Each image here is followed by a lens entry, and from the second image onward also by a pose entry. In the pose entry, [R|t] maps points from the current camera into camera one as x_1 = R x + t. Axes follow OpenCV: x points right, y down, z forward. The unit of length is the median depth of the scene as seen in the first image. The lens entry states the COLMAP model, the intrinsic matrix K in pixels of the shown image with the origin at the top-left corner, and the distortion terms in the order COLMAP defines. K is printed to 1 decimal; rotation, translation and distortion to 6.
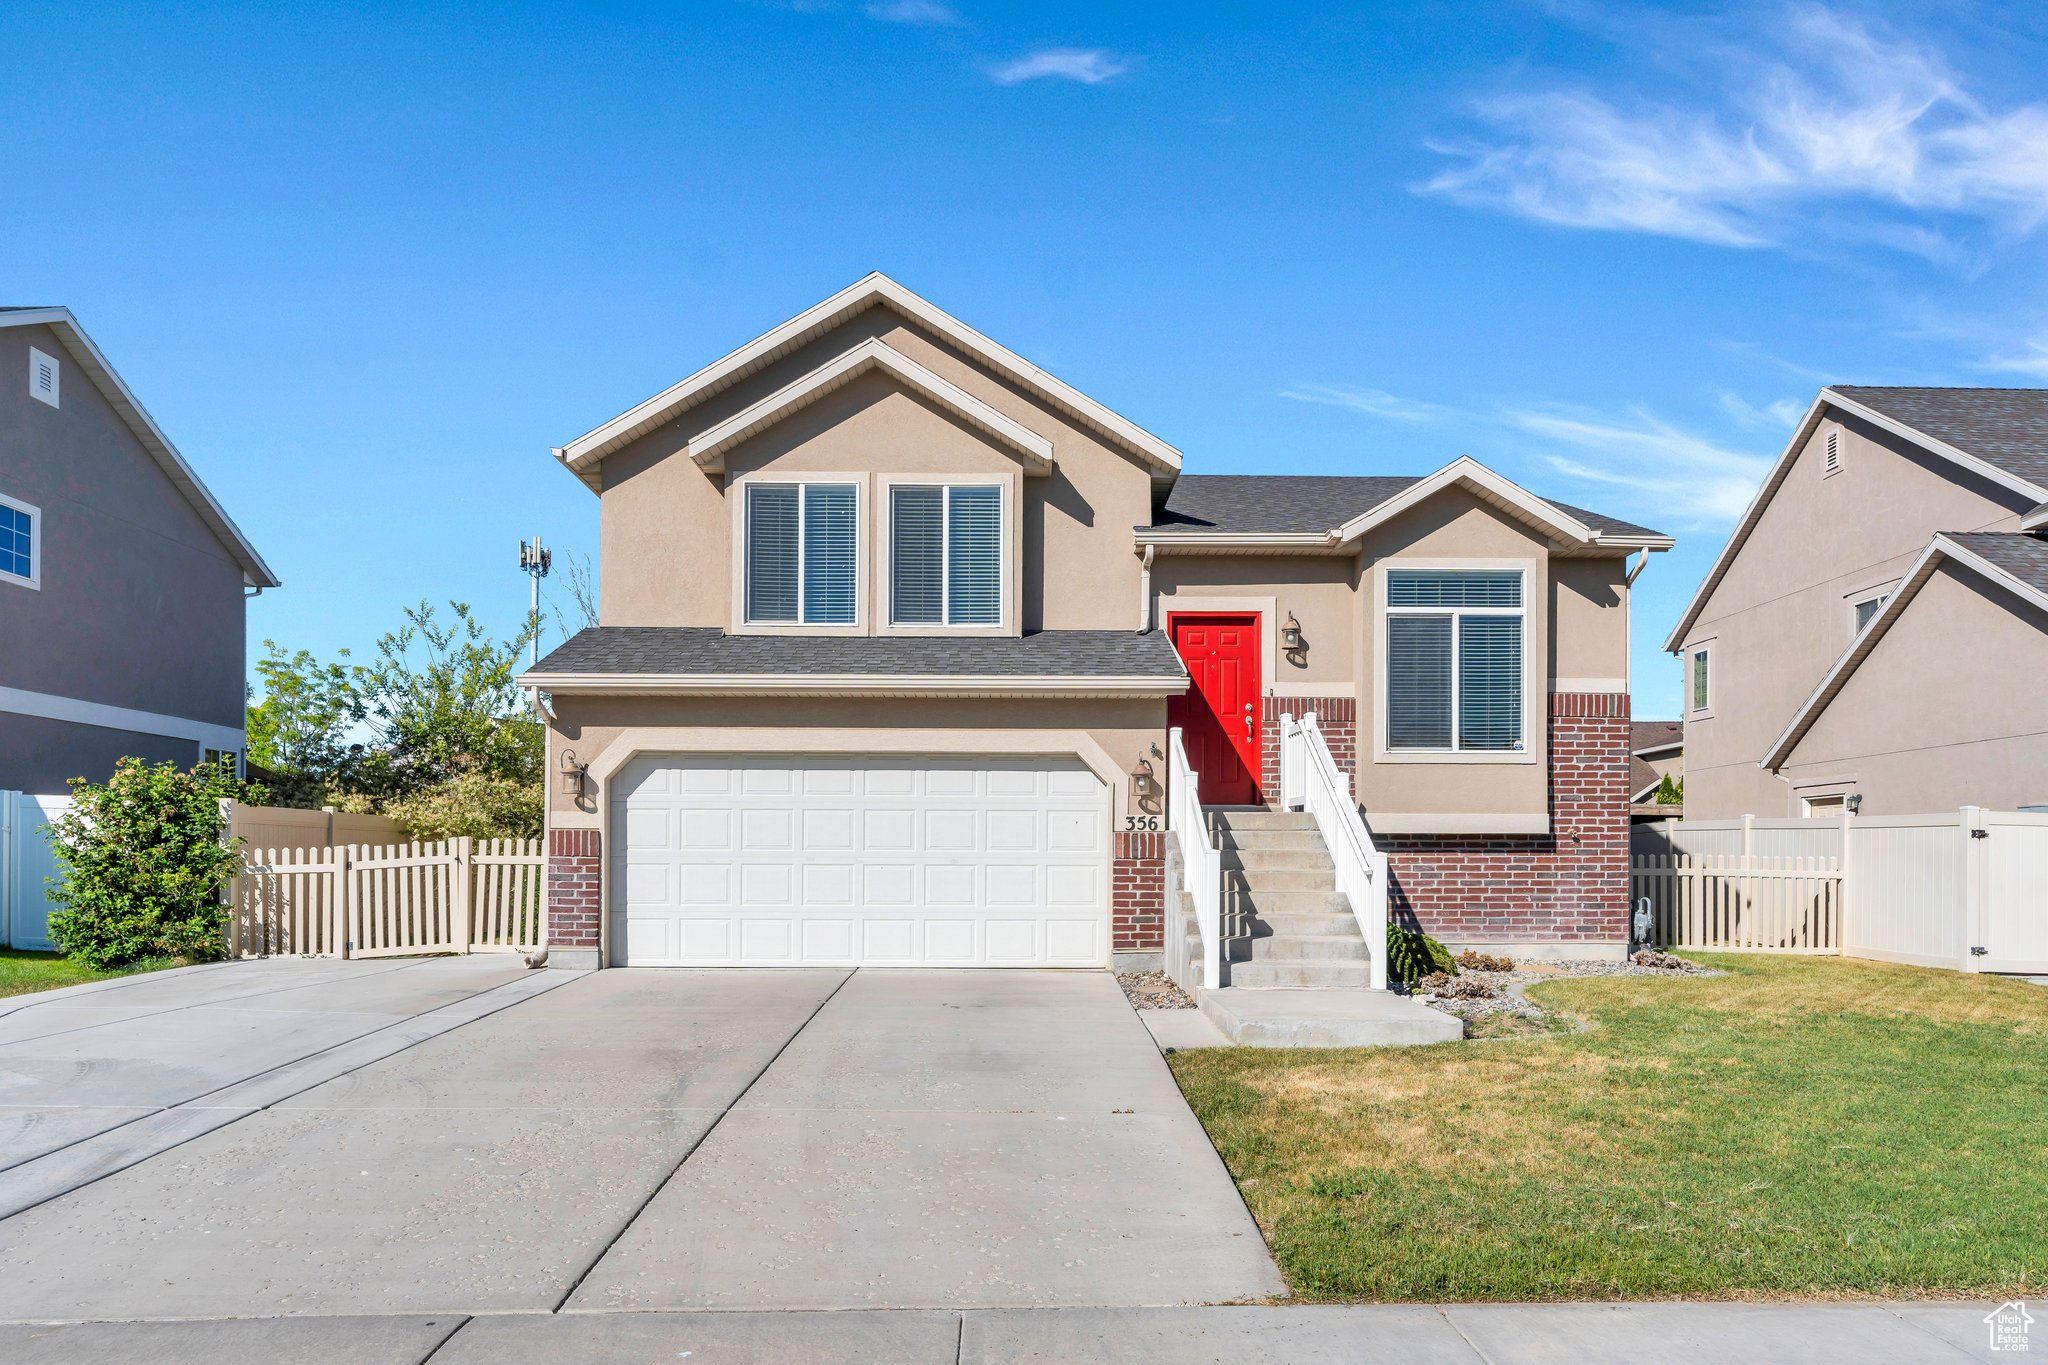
lens RADIAL K [[1287.5, 0, 1024.0], [0, 1287.5, 682.5], [0, 0, 1]] dist [0.001386, 0.001492]
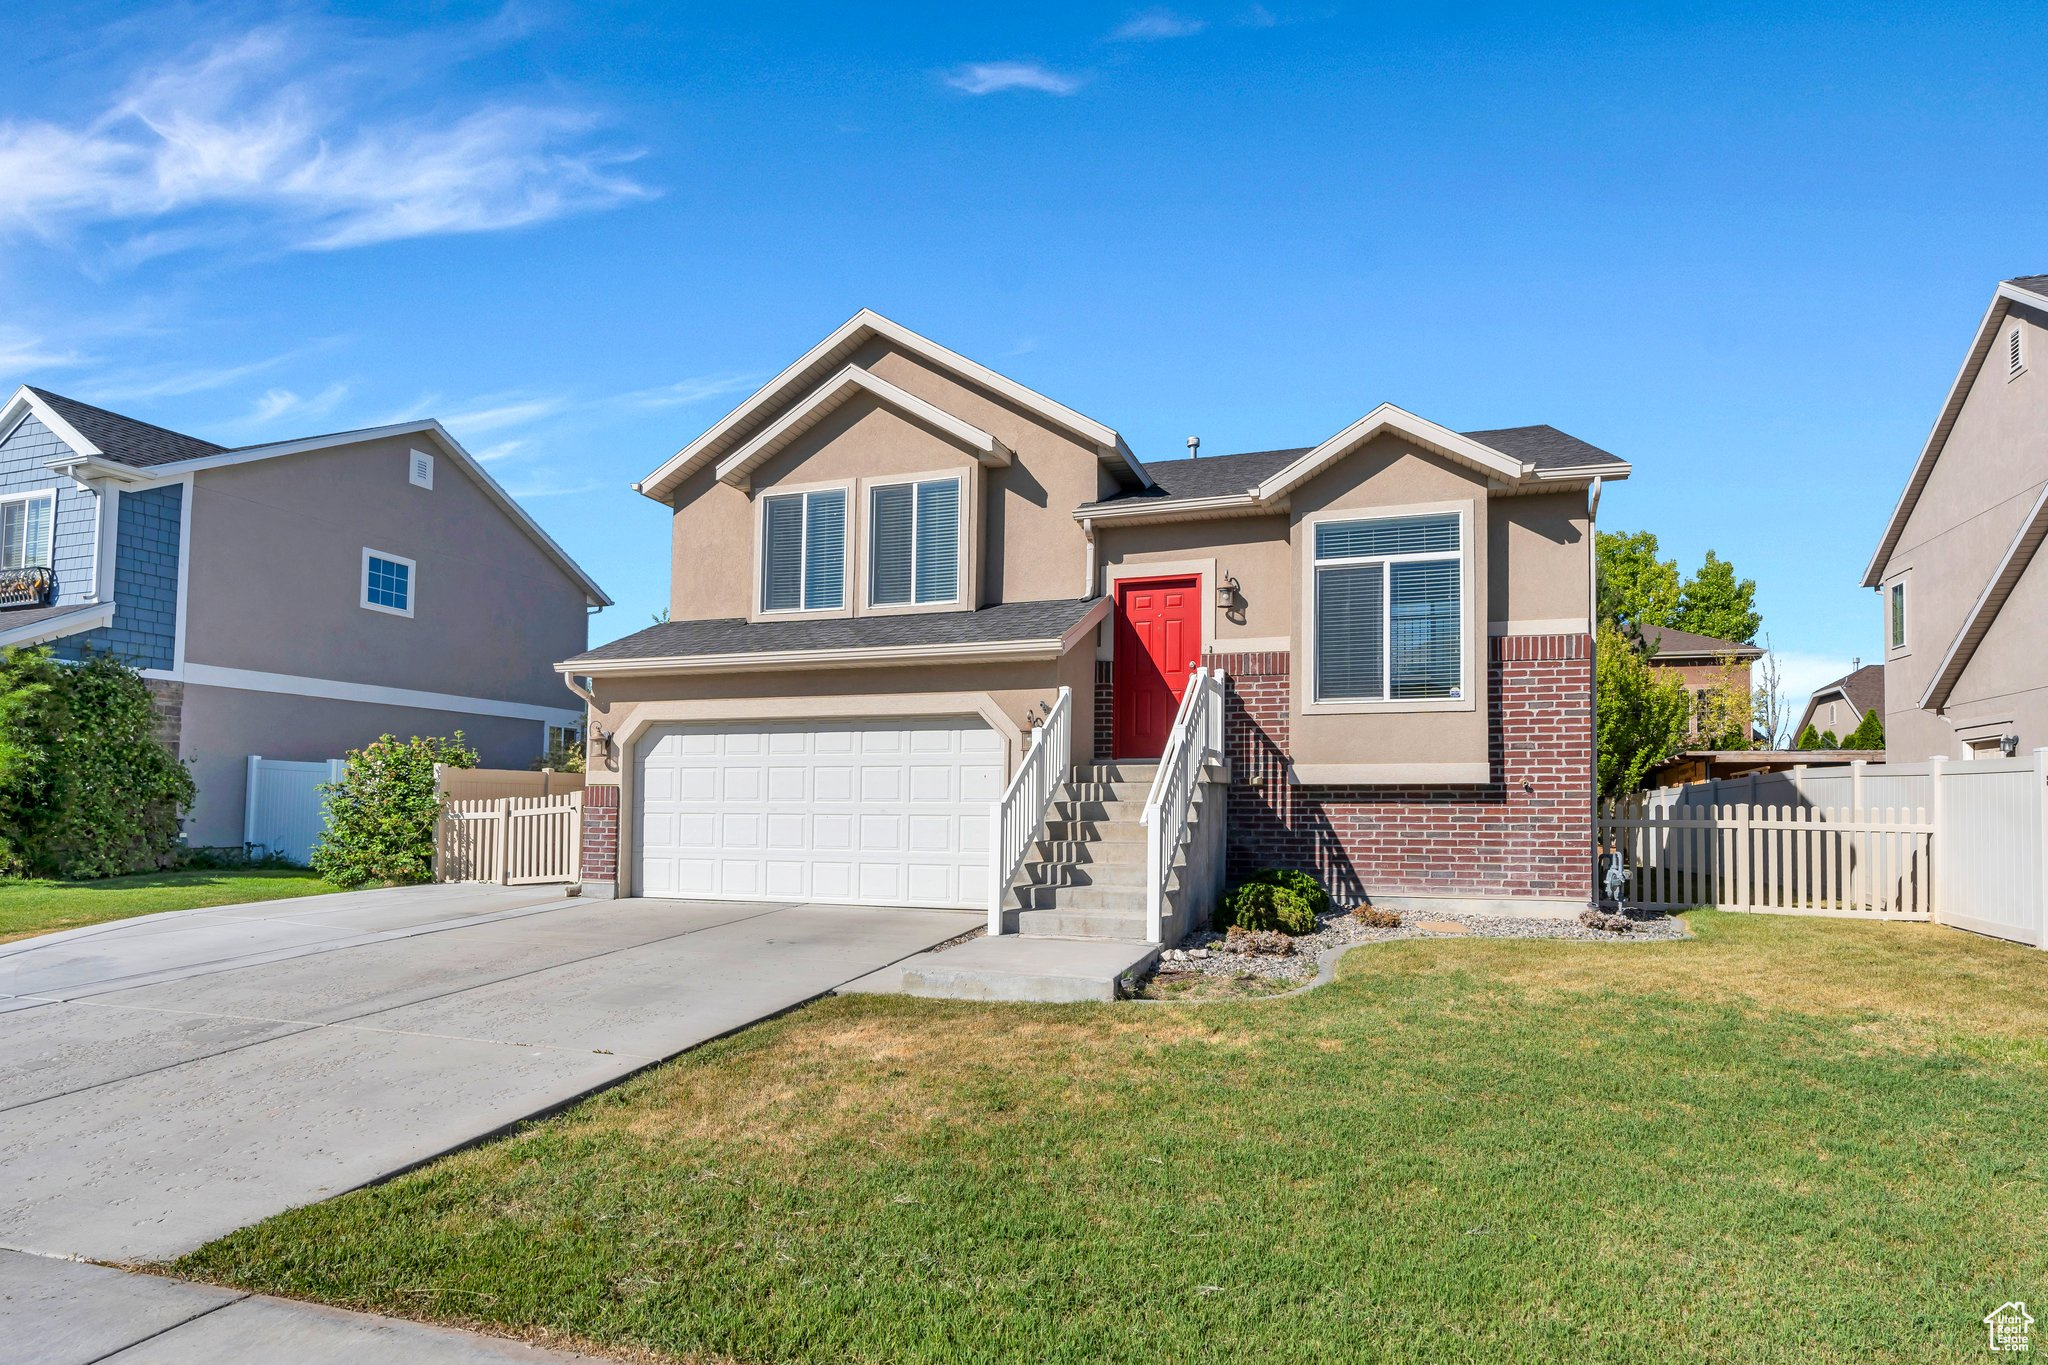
lens RADIAL K [[1070.9, 0, 1023.9], [0, 1070.9, 629.1], [0, 0, 1]] dist [0.000210, 0.000558]
pose [[0.945695, -0.052249, -0.320829, 0.334275], [0.043153, 0.998441, -0.035402, 0.015577], [0.322179, 0.019635, 0.946475, 0.129698]]
